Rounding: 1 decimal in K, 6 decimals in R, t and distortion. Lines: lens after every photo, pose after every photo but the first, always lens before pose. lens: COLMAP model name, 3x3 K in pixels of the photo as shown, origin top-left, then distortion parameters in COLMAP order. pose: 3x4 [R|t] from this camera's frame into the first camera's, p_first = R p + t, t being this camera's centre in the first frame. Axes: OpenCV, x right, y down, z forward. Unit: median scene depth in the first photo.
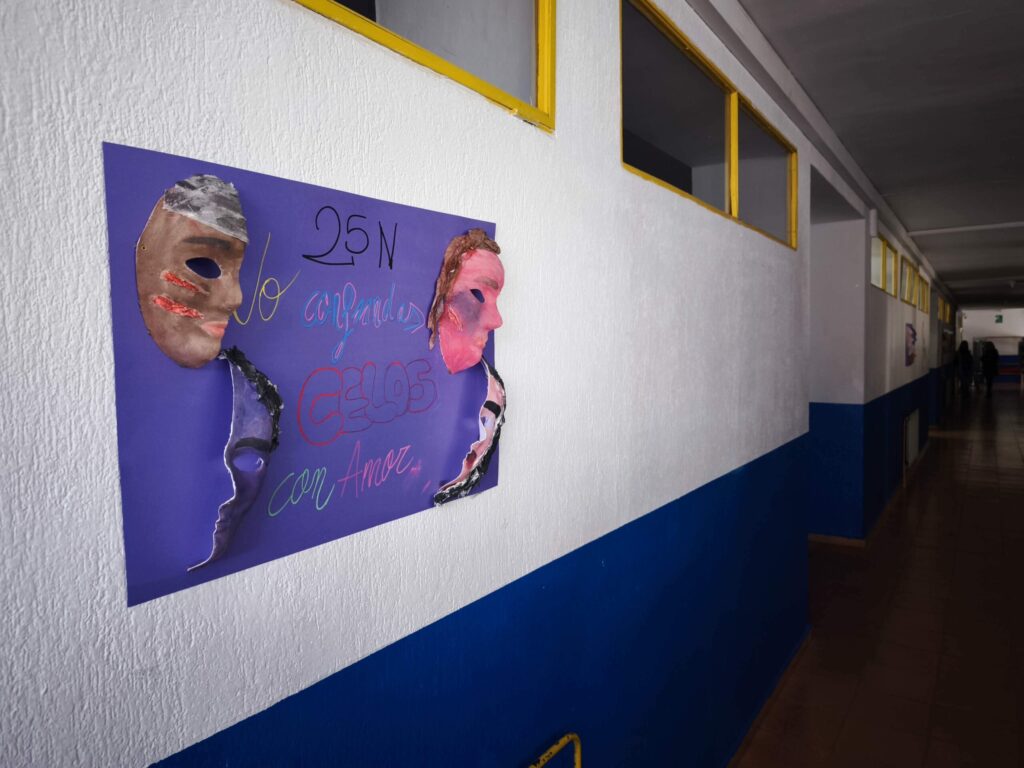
lens RADIAL K [[688.8, 0, 514.0], [0, 688.8, 382.5], [0, 0, 1]] dist [0.016466, -0.023932]
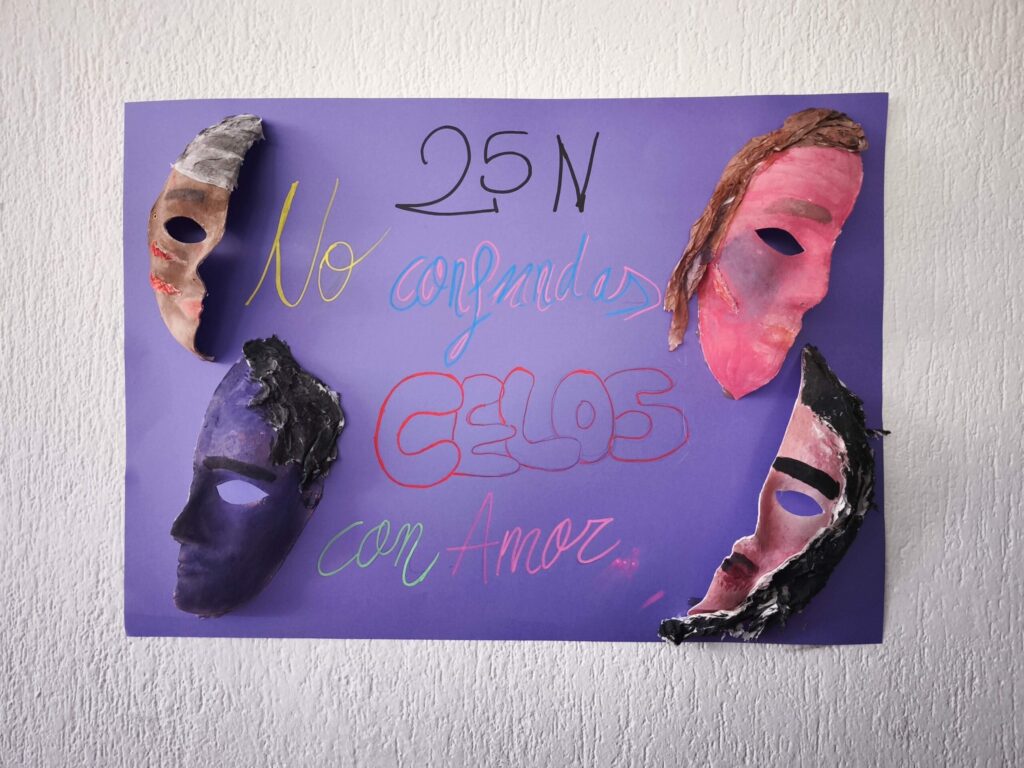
lens RADIAL K [[688.8, 0, 509.0], [0, 688.8, 388.3], [0, 0, 1]] dist [0.016466, -0.023932]
pose [[0.539414, 0.027227, -0.841600, 0.384296], [-0.067319, 0.997672, -0.010871, -0.004515], [0.839345, 0.062520, 0.539992, 0.851223]]
